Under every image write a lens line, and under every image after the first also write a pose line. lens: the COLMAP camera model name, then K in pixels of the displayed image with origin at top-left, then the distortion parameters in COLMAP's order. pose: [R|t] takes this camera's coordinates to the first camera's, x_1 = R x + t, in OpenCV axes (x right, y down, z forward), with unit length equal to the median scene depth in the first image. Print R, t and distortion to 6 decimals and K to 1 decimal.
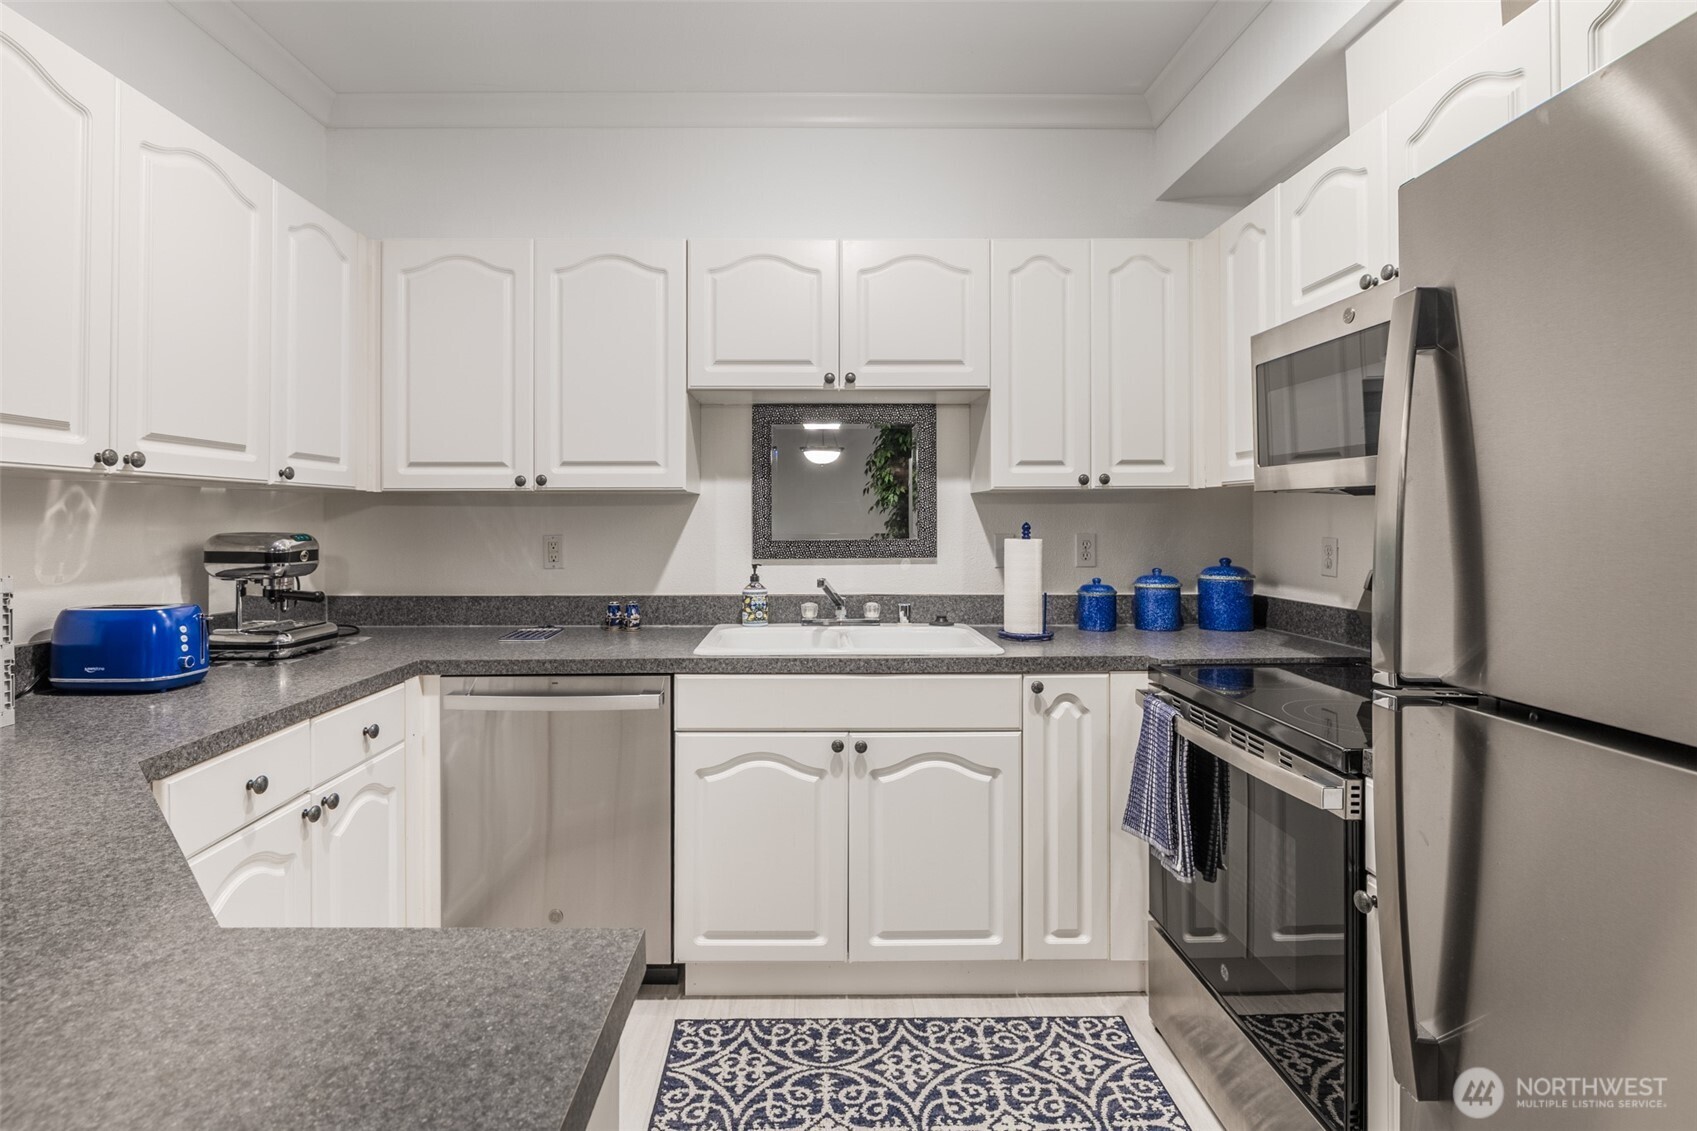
lens RADIAL K [[800.4, 0, 831.2], [0, 800.4, 519.4], [0, 0, 1]] dist [-0.012123, 0.000104]
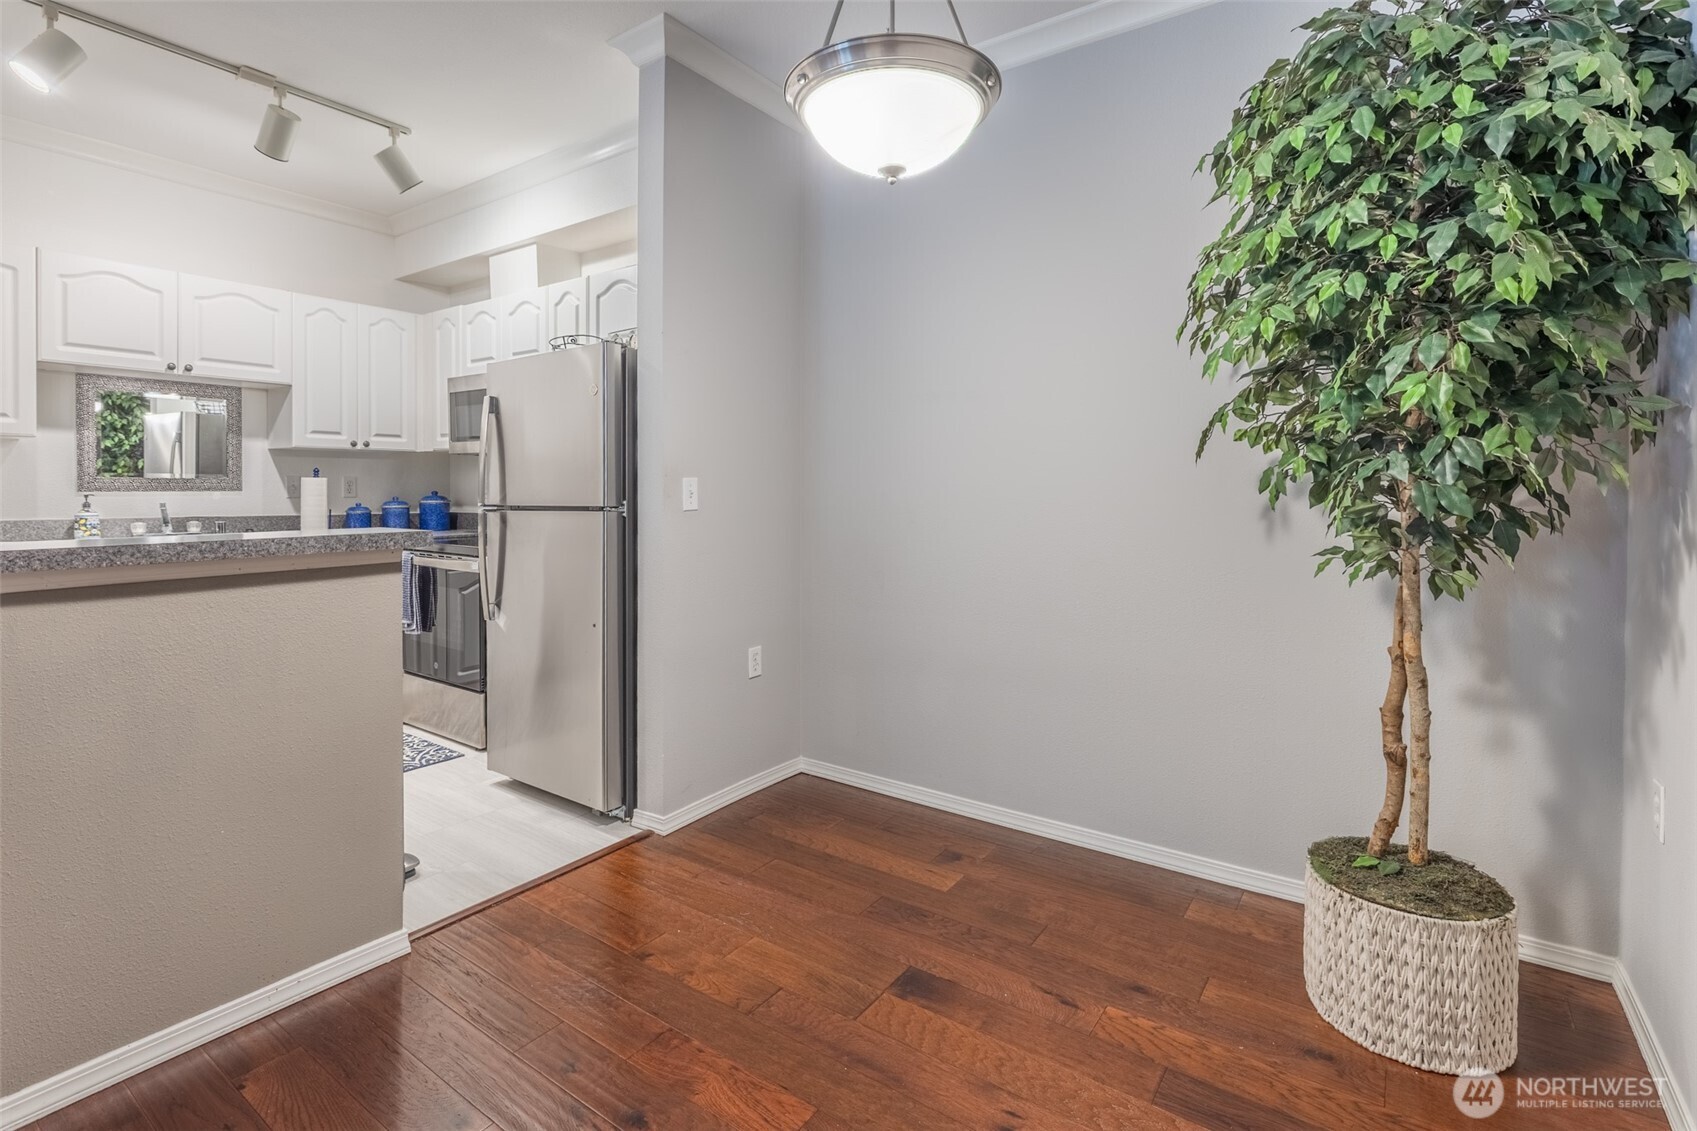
lens RADIAL K [[785.0, 0, 814.8], [0, 785.0, 500.9], [0, 0, 1]] dist [-0.014991, 0.000140]
pose [[0.609547, -0.004743, 0.792736, -0.412568], [-0.005705, 0.999930, 0.010370, 0.050289], [-0.792730, -0.010843, 0.609477, -0.815471]]
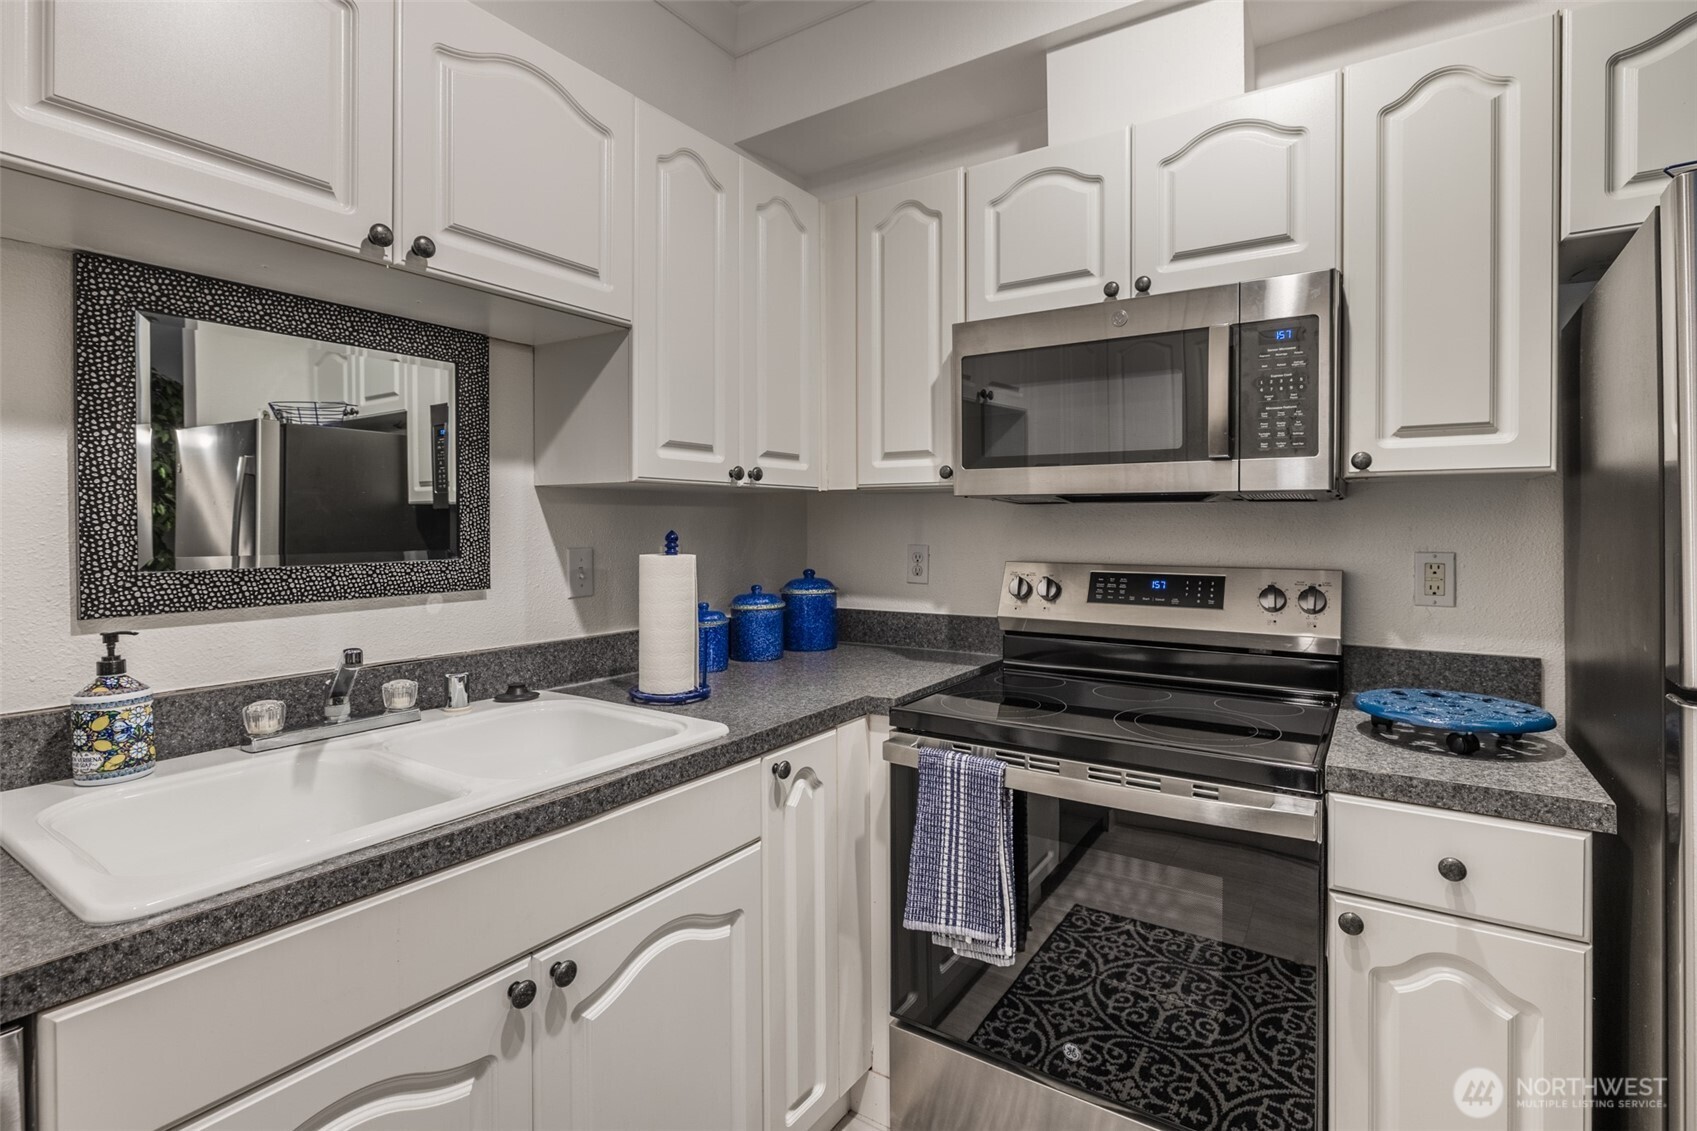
lens RADIAL K [[789.4, 0, 846.2], [0, 789.4, 533.2], [0, 0, 1]] dist [-0.009434, 0.000410]
pose [[0.569687, -0.006154, 0.821839, -0.231657], [-0.000986, 0.999966, 0.008171, 0.000169], [-0.821861, -0.005465, 0.569662, 0.489140]]
